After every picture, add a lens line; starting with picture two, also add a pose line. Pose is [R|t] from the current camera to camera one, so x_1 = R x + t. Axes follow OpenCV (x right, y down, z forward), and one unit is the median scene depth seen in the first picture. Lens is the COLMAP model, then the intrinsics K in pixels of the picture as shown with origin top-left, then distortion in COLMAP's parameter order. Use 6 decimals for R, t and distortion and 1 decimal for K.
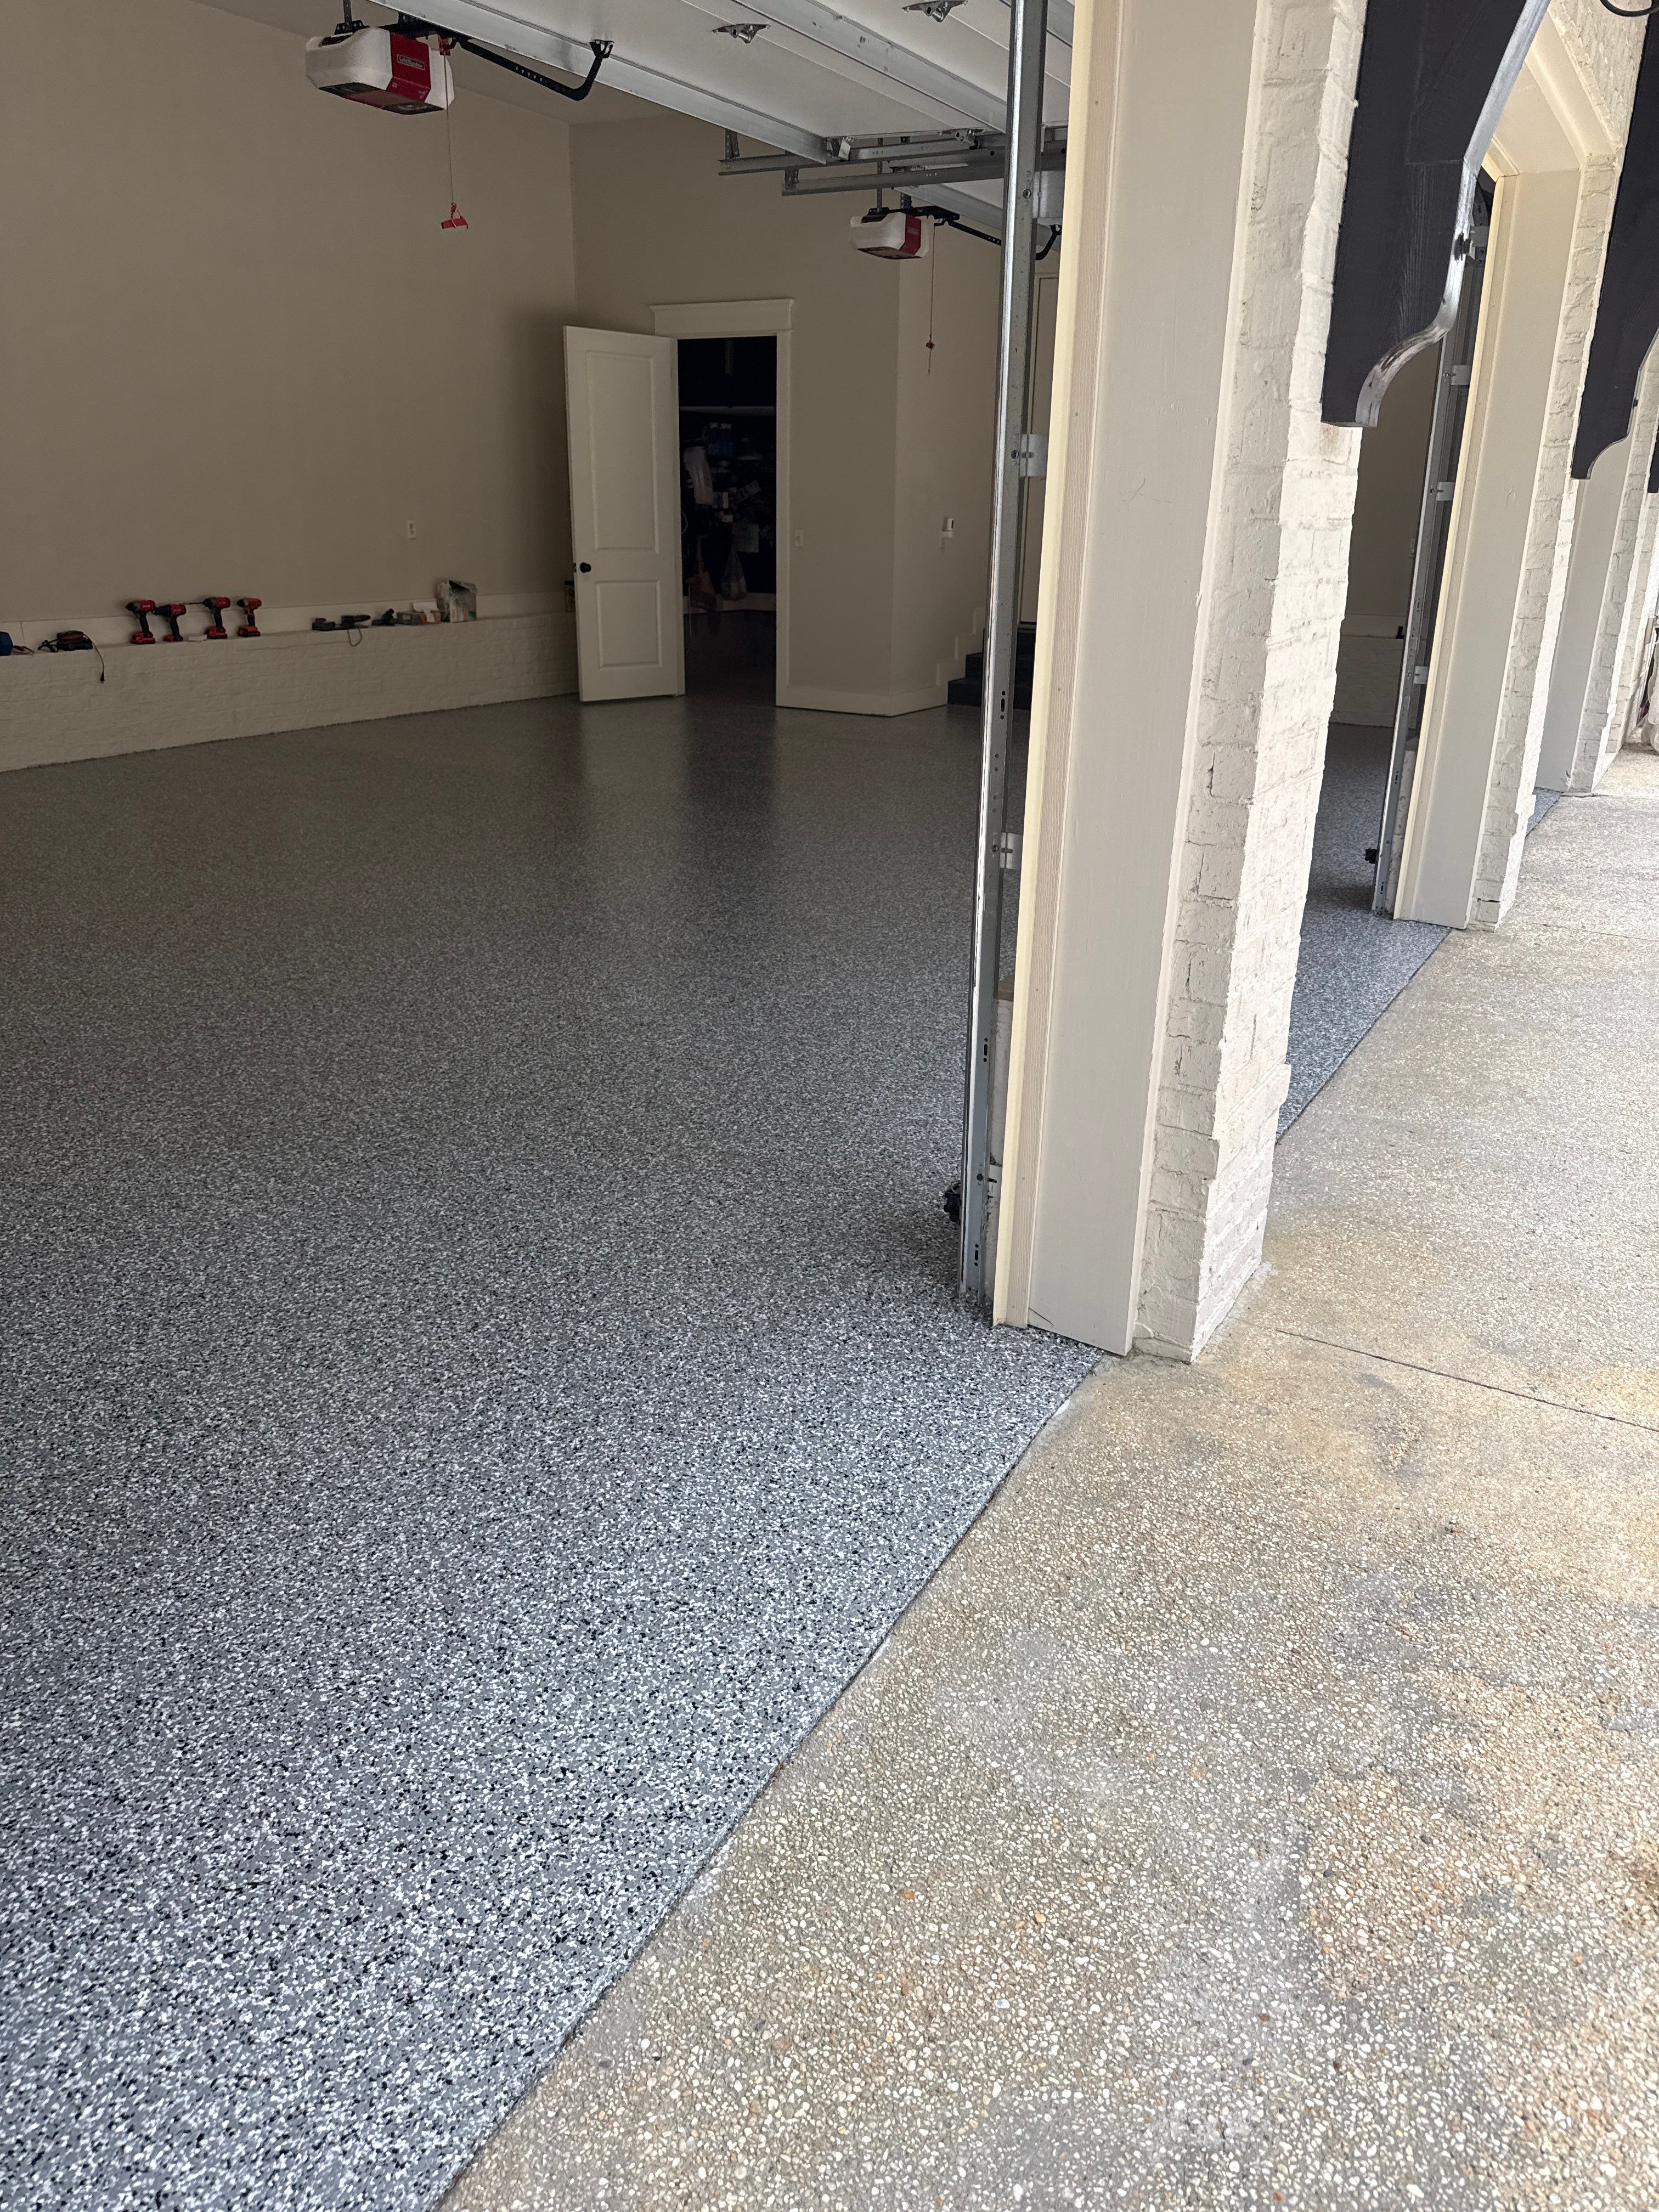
lens RADIAL K [[1599.1, 0, 829.5], [0, 1599.1, 1106.0], [0, 0, 1]] dist [-0.000272, -0.008810]
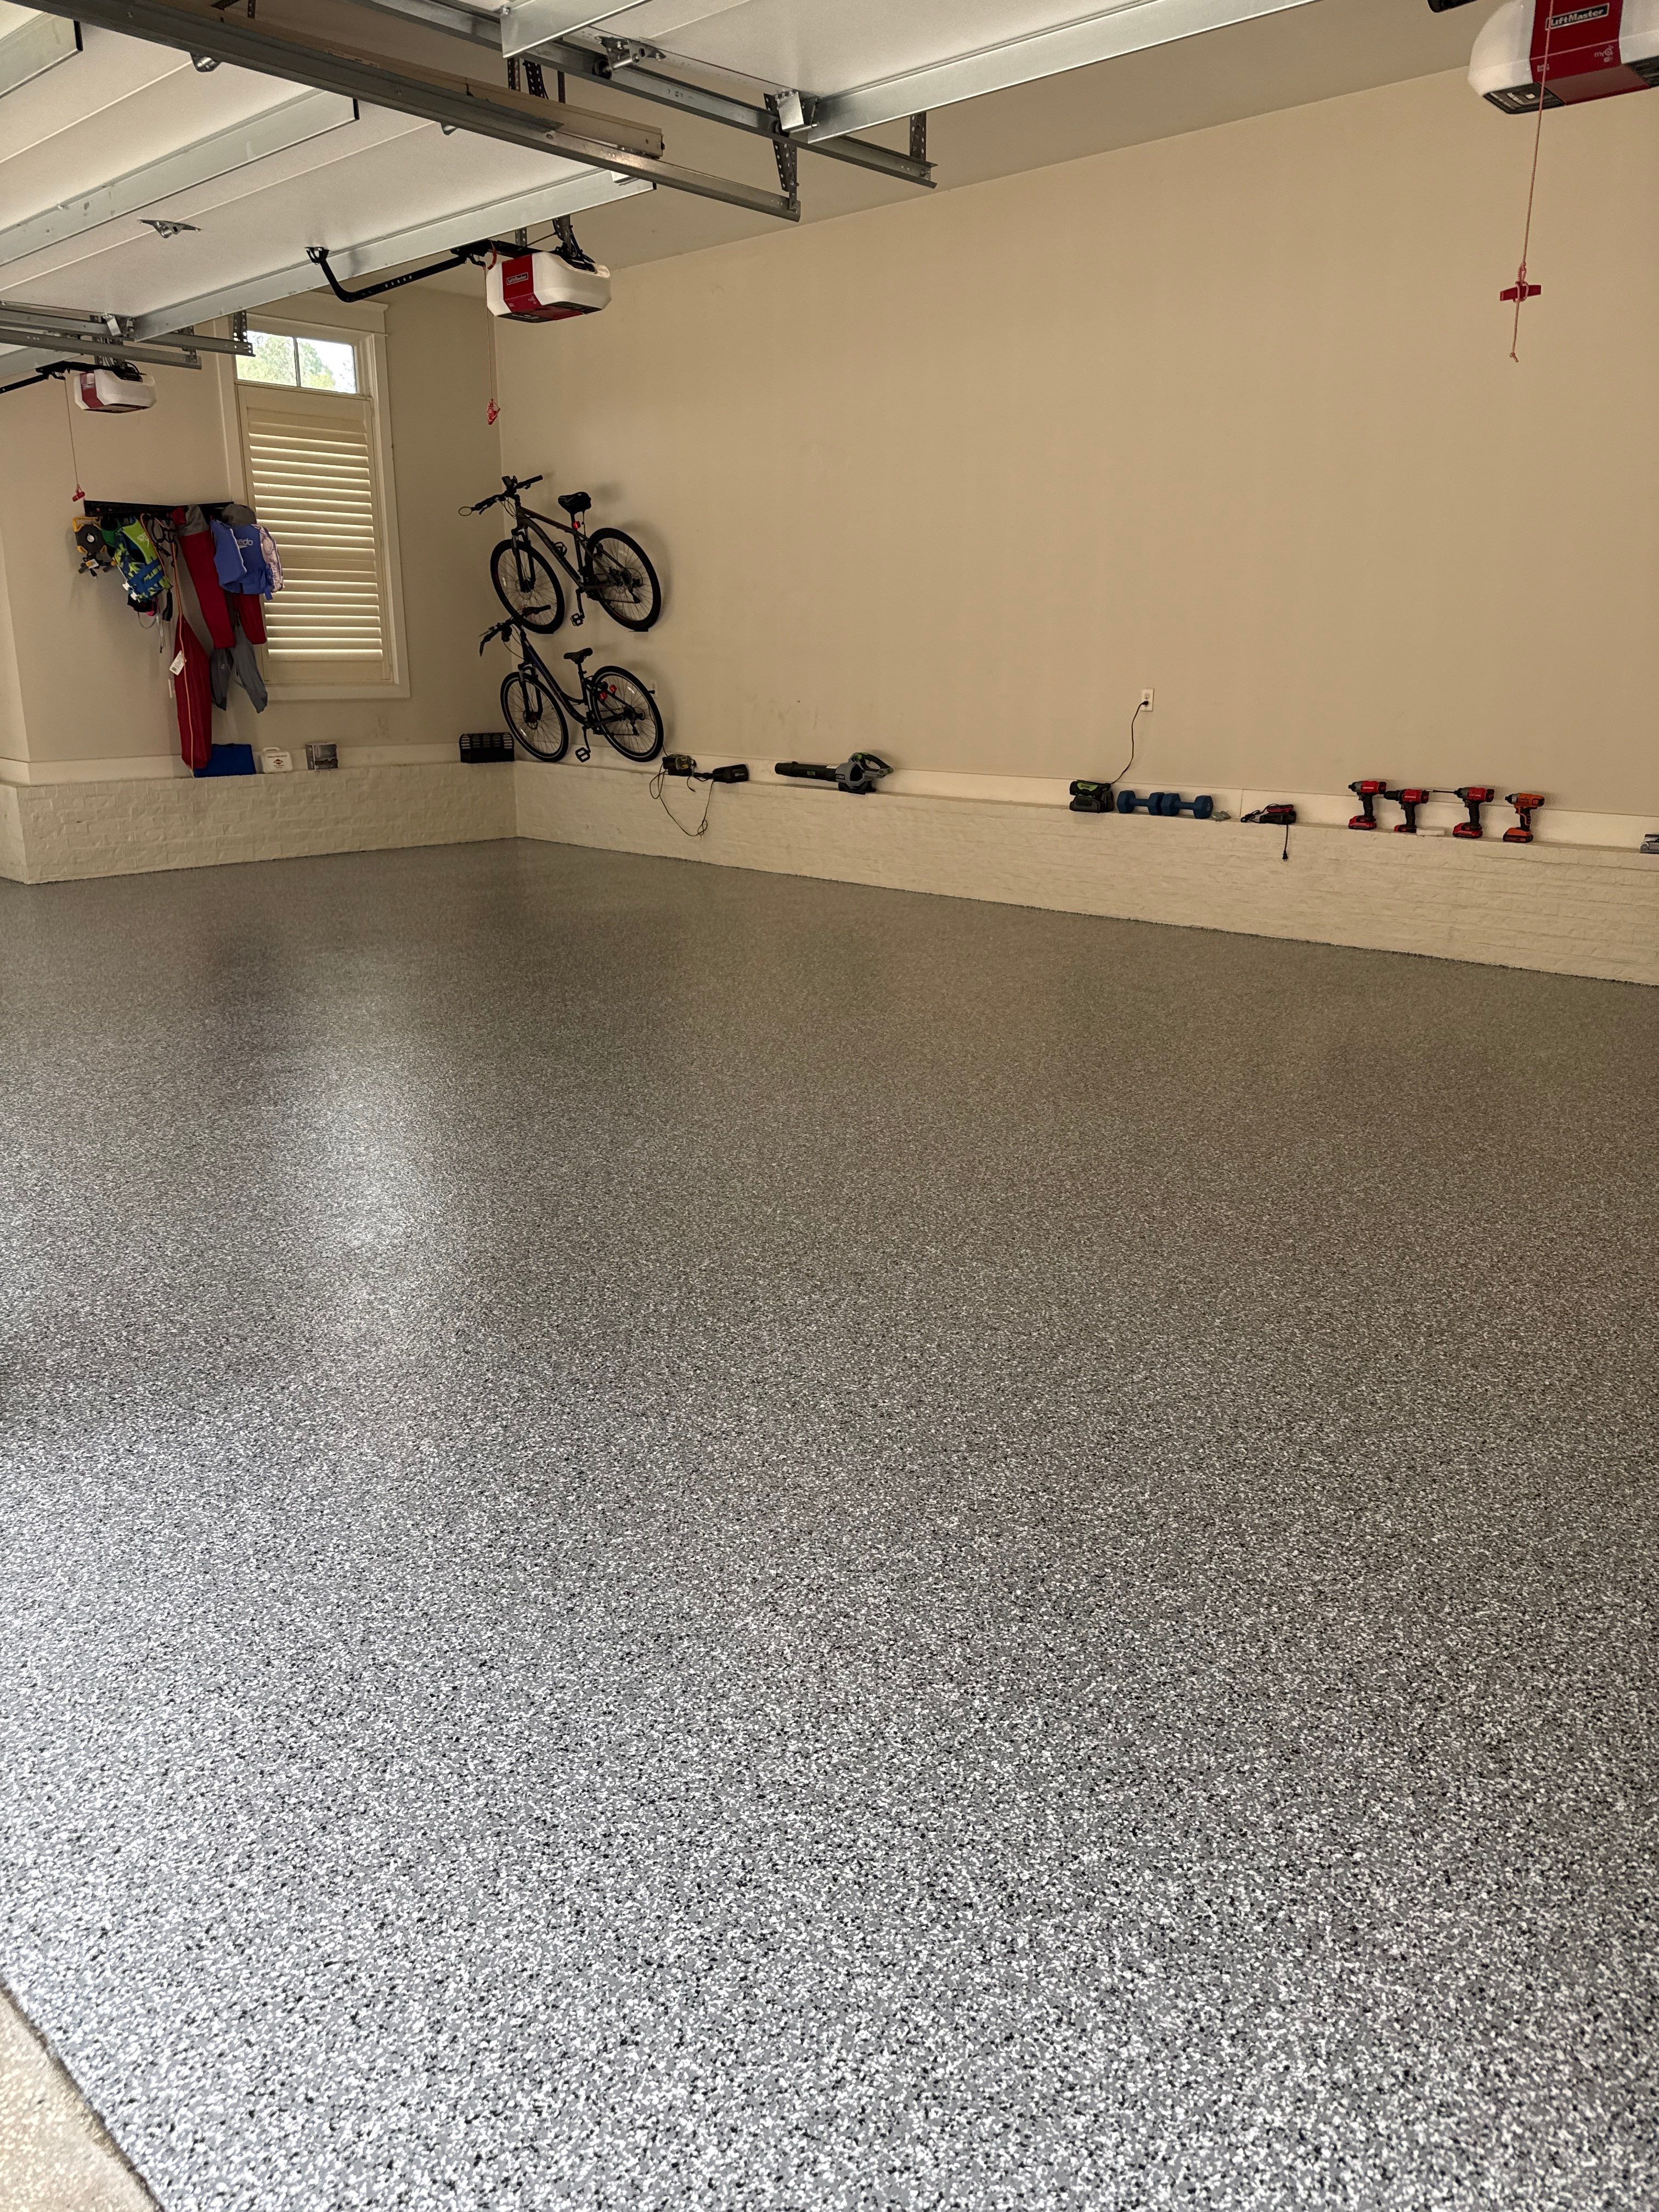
lens RADIAL K [[1563.0, 0, 831.7], [0, 1563.0, 1139.6], [0, 0, 1]] dist [0.036902, -0.039895]
pose [[-0.229008, 0.266573, -0.936213, 2.930225], [-0.347931, 0.875822, 0.334485, -1.944655], [0.909120, 0.402337, -0.107821, 5.328455]]
